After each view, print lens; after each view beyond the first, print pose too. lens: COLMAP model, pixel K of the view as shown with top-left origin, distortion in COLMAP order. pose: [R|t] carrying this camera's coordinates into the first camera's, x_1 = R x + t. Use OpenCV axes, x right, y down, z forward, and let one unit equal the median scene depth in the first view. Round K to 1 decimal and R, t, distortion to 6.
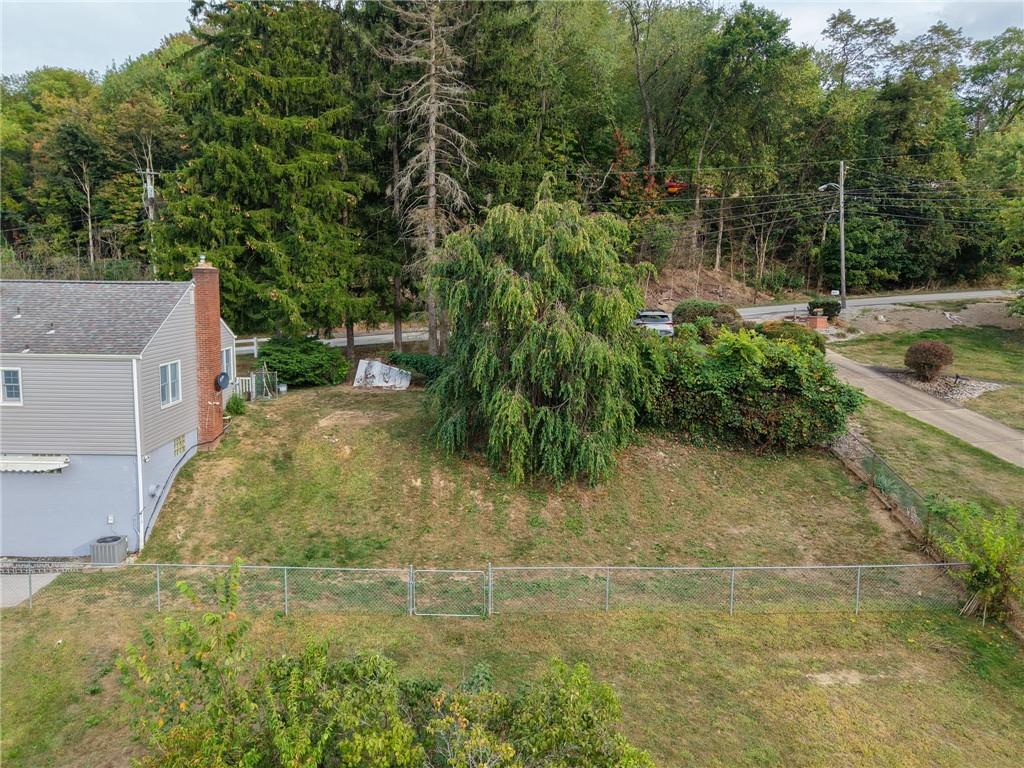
lens RADIAL K [[739.5, 0, 500.9], [0, 739.5, 385.7], [0, 0, 1]] dist [0.034911, -0.036370]
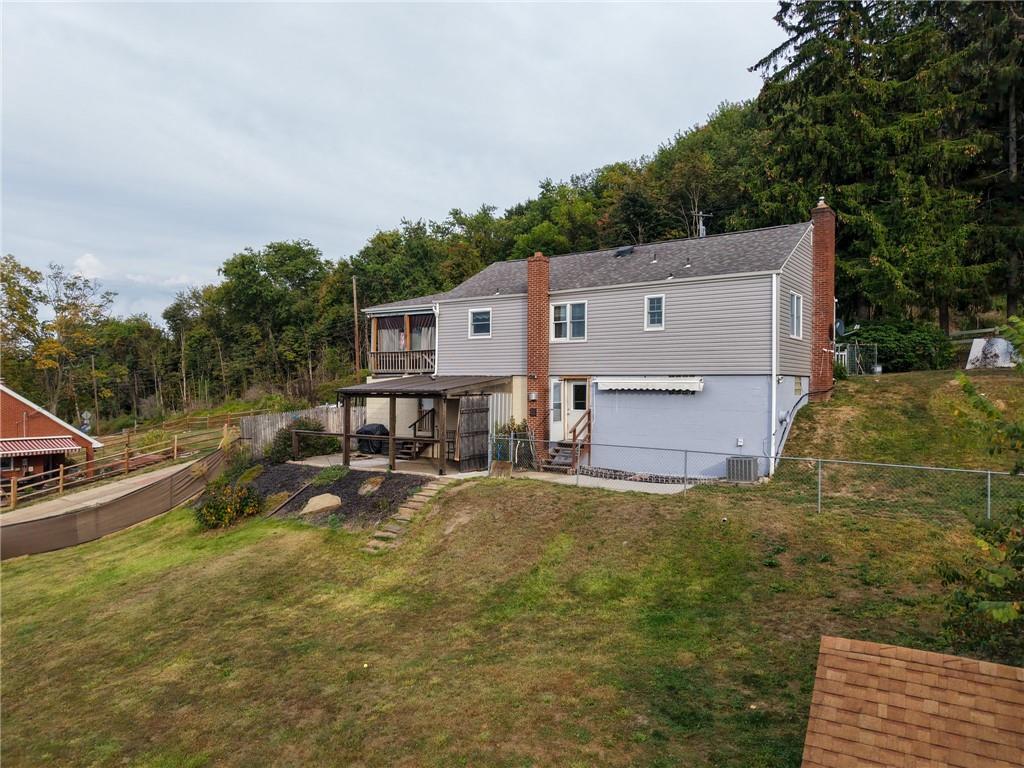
lens RADIAL K [[739.5, 0, 500.9], [0, 739.5, 385.7], [0, 0, 1]] dist [0.034911, -0.036370]
pose [[0.797130, -0.002196, -0.603804, -0.168835], [-0.062599, 0.994304, -0.086259, 0.193013], [0.600554, 0.106557, 0.792452, 0.022672]]
